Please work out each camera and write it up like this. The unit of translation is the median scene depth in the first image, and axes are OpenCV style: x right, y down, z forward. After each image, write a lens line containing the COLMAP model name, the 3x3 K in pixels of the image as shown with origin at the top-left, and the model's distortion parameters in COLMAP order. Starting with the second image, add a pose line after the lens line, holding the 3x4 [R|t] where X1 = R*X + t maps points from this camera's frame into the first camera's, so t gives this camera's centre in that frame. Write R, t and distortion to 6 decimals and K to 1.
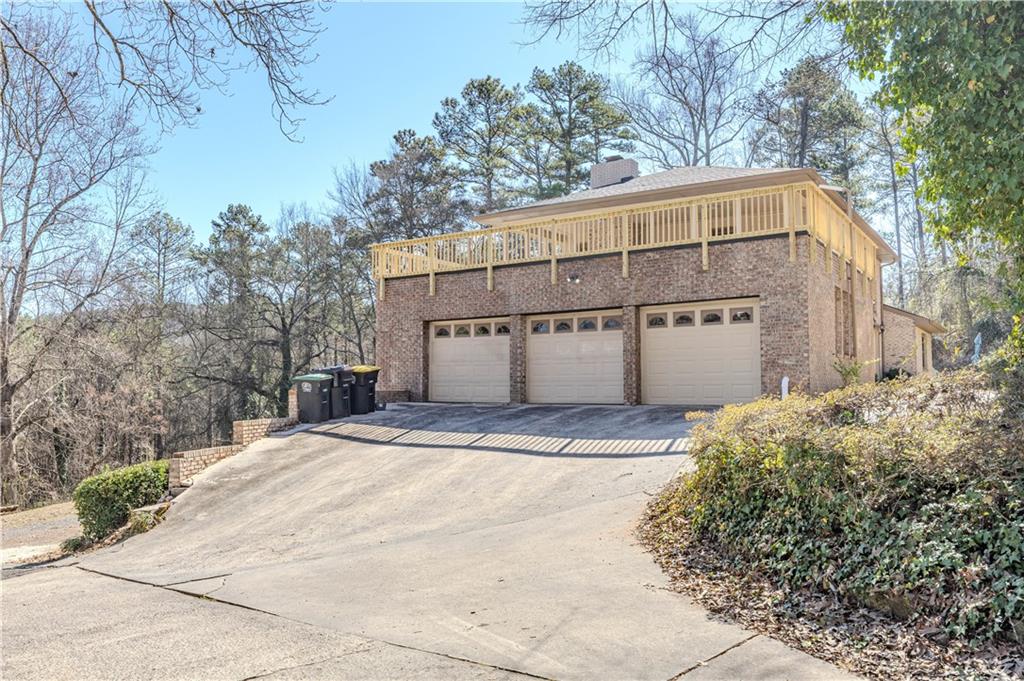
lens RADIAL K [[792.1, 0, 514.6], [0, 792.1, 341.7], [0, 0, 1]] dist [-0.008648, -0.001181]
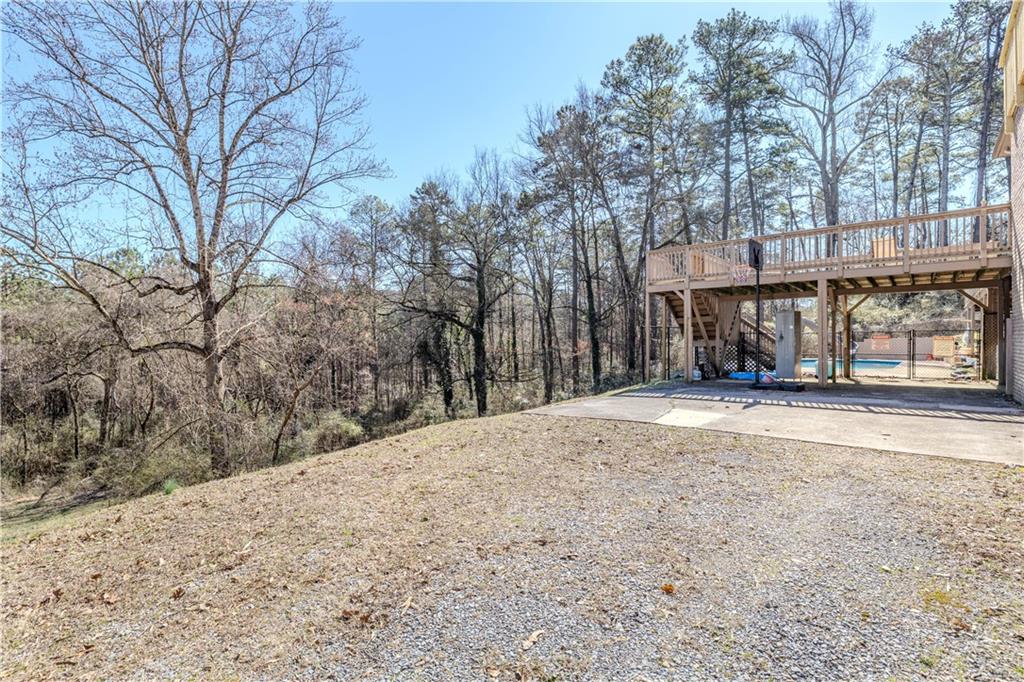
lens RADIAL K [[501.6, 0, 509.0], [0, 501.6, 340.2], [0, 0, 1]] dist [0.001255, -0.000010]
pose [[0.986293, -0.002862, -0.164977, -0.114297], [0.012701, 0.998200, 0.058617, 0.038109], [0.164512, -0.059909, 0.984554, 0.267545]]
